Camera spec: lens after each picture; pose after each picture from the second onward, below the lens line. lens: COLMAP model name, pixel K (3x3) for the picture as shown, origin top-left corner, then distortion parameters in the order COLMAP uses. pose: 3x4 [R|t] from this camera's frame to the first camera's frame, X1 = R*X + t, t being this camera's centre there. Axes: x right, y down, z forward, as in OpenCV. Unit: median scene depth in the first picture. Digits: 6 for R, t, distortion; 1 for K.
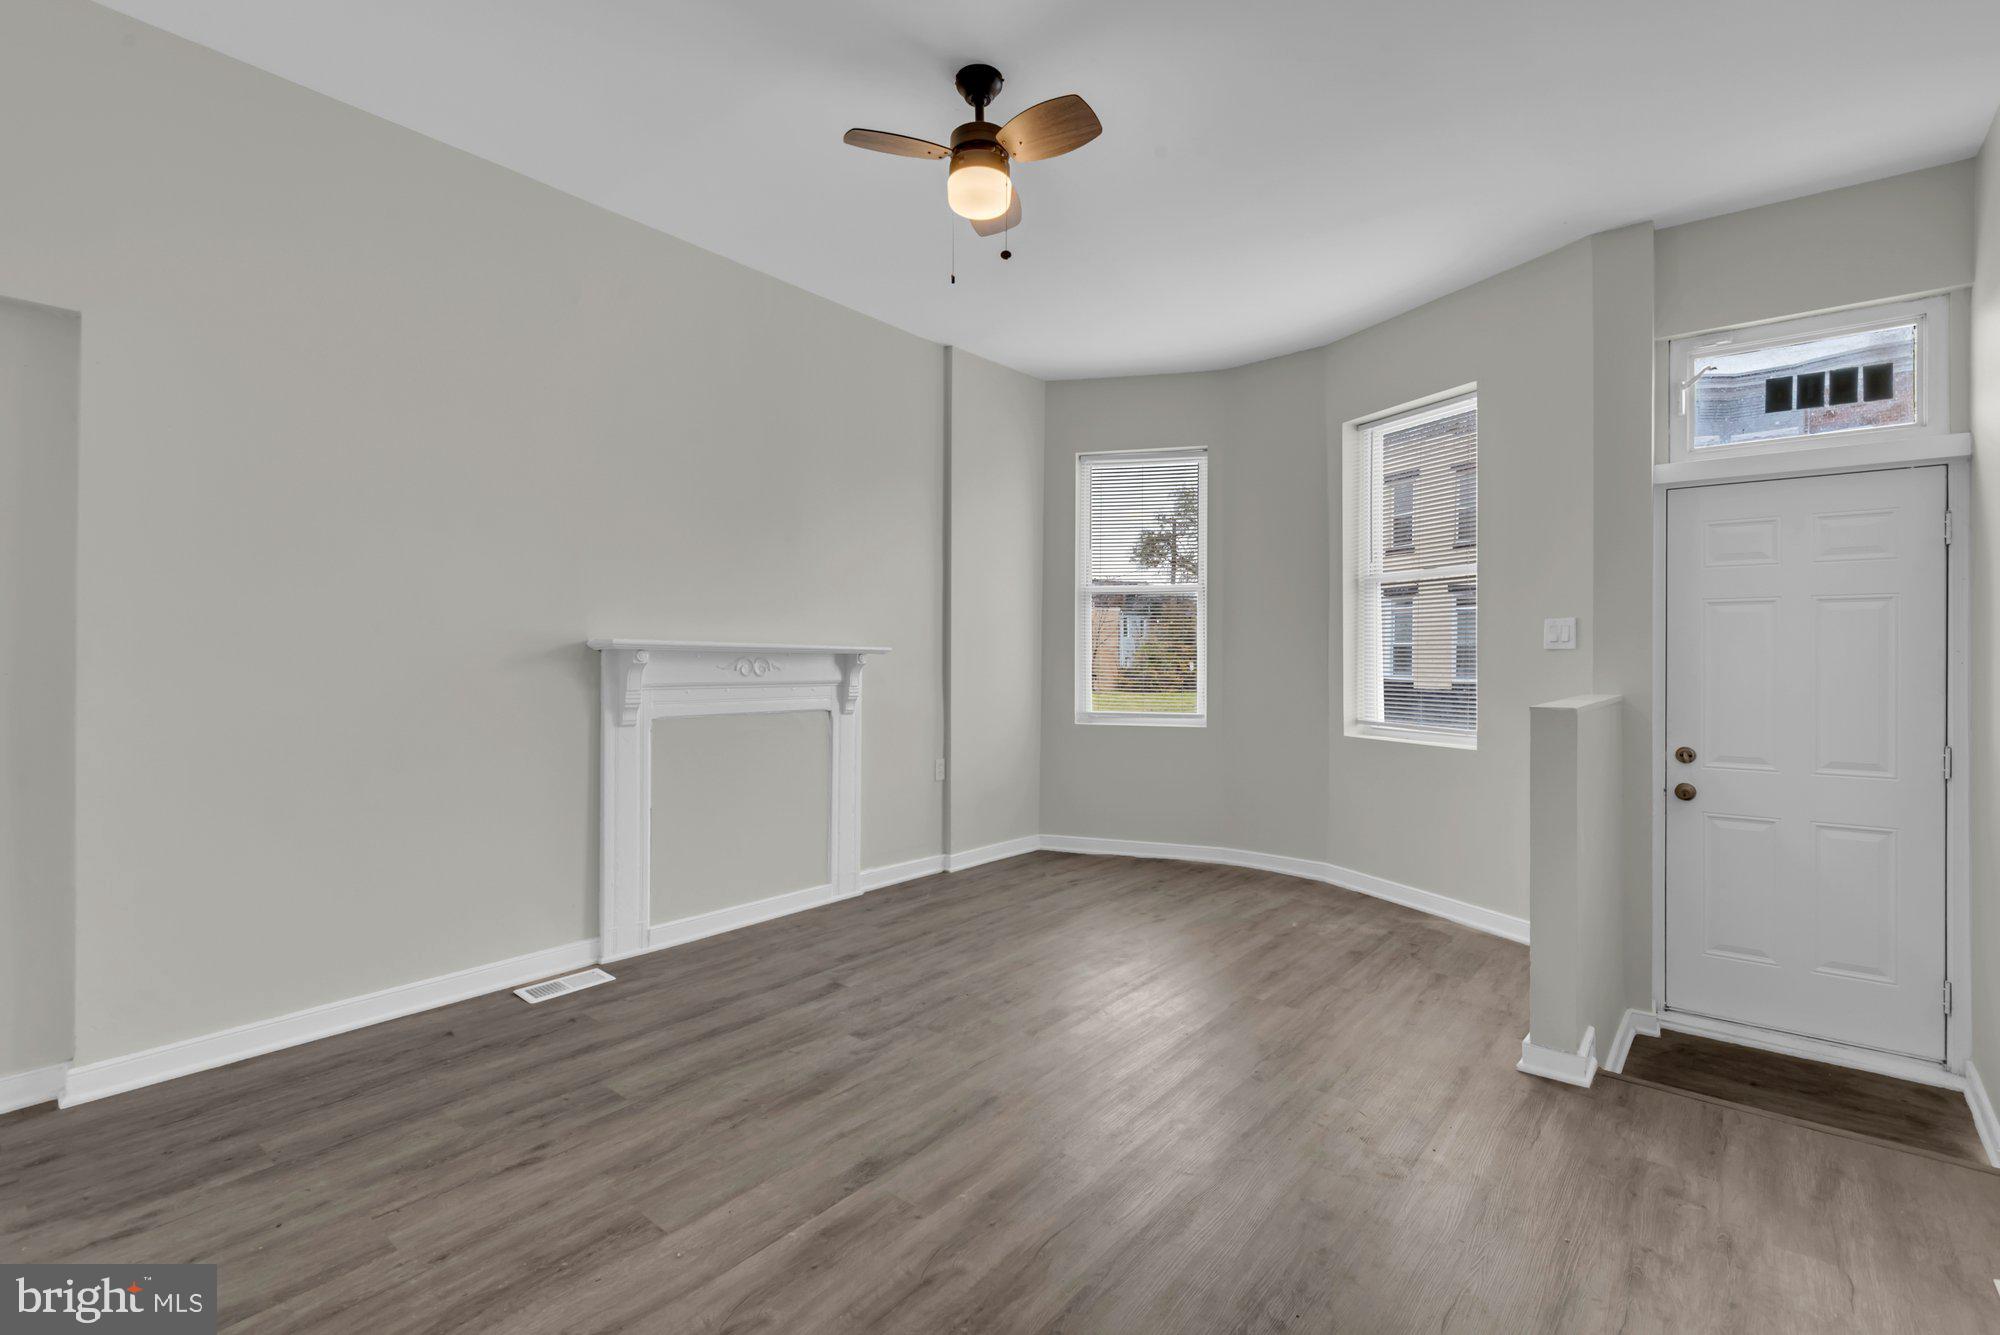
lens RADIAL K [[919.2, 0, 992.4], [0, 919.2, 654.4], [0, 0, 1]] dist [0.043121, -0.021490]
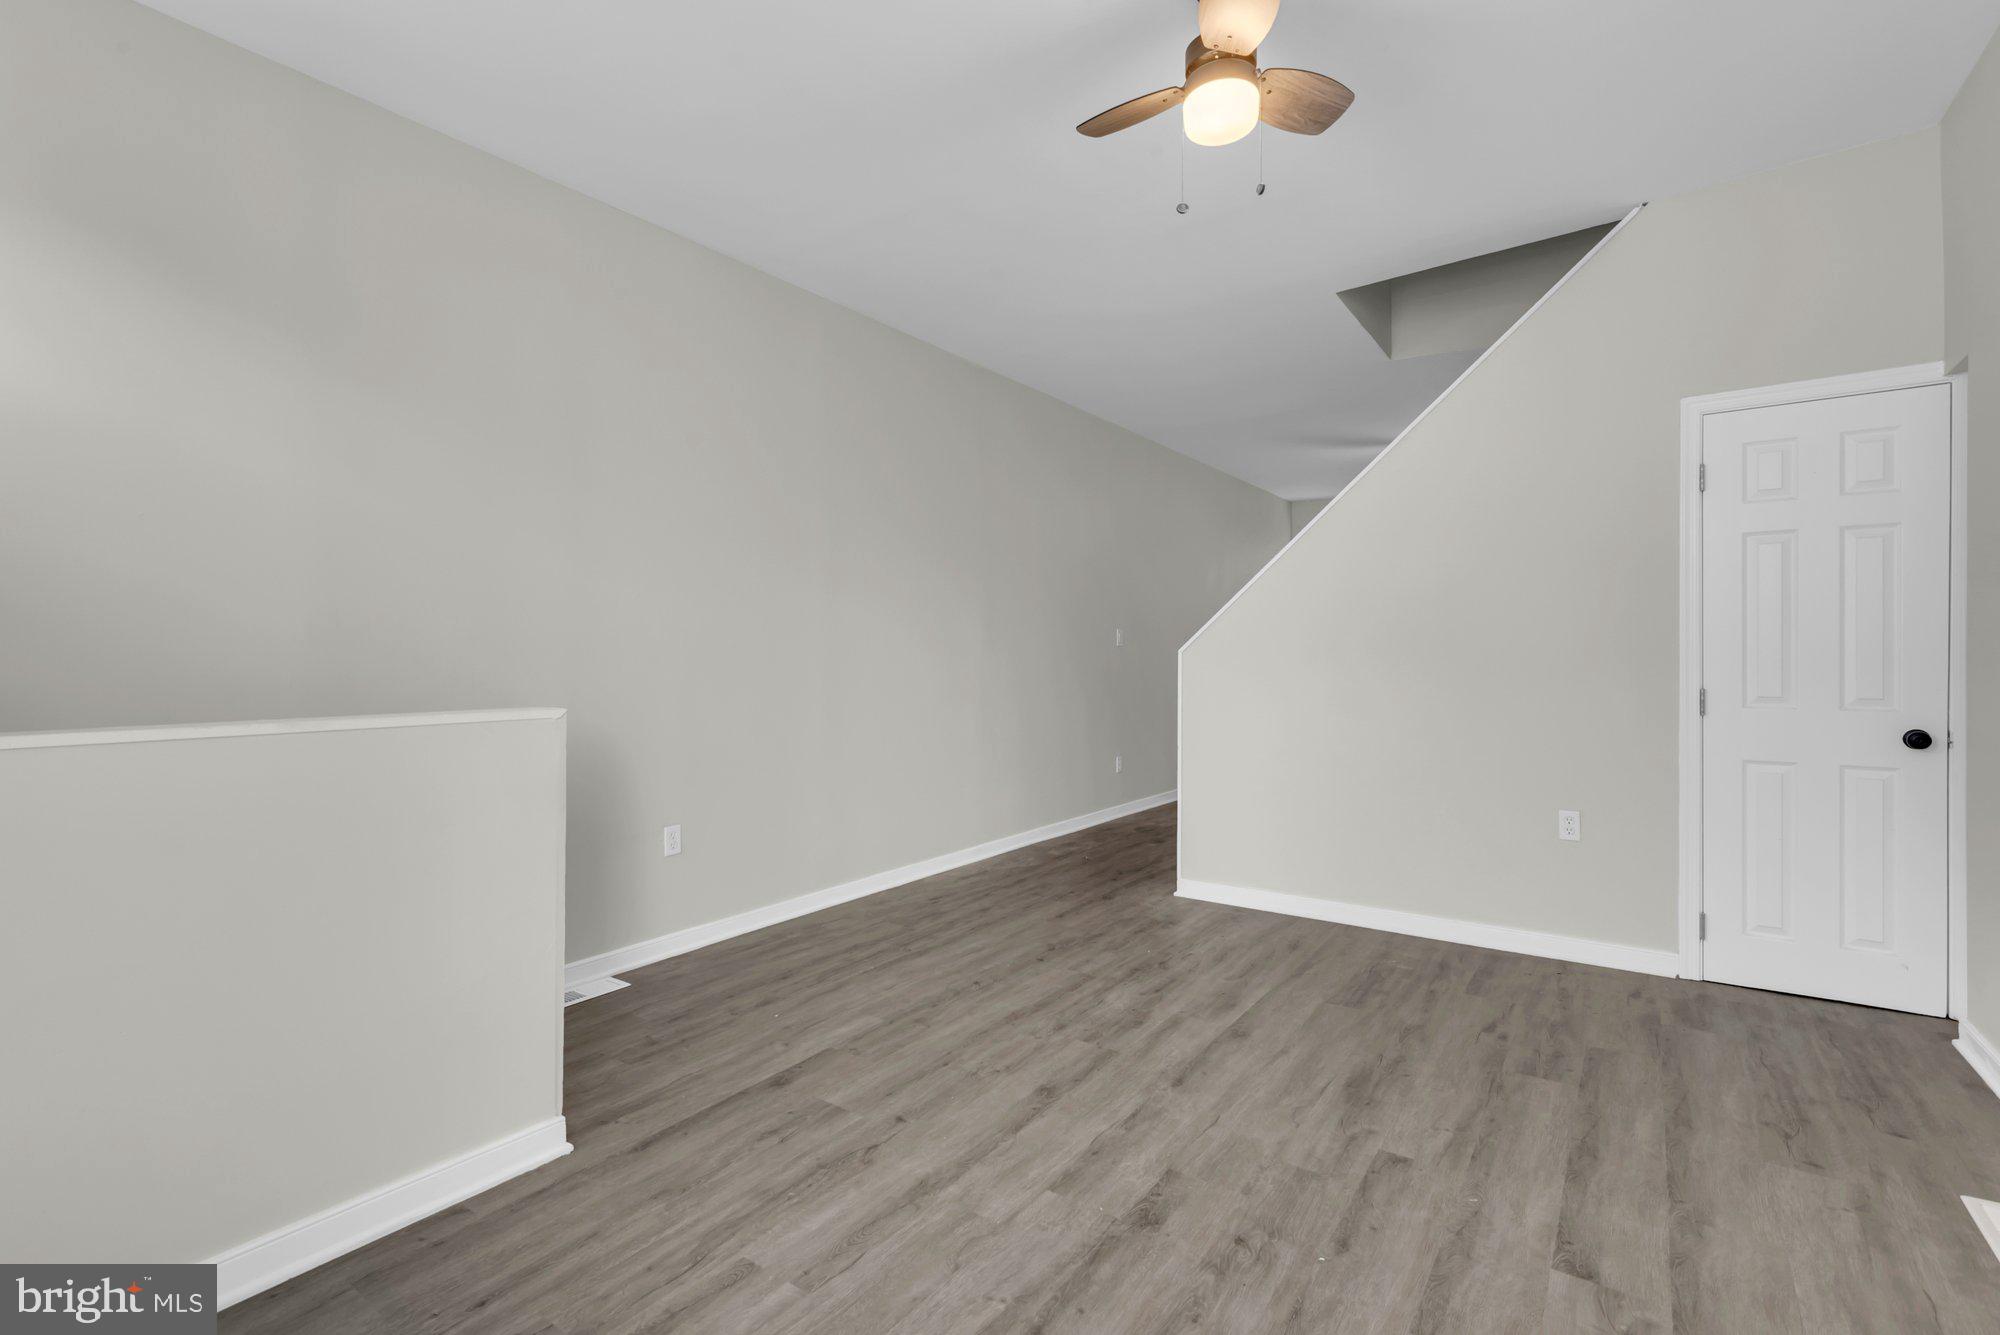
lens RADIAL K [[919.2, 0, 992.4], [0, 919.2, 654.4], [0, 0, 1]] dist [0.043121, -0.021490]
pose [[-0.997965, -0.006237, -0.063458, 0.263532], [-0.006054, 0.999977, -0.003077, 0.007758], [0.063475, -0.002687, -0.997980, 1.955270]]
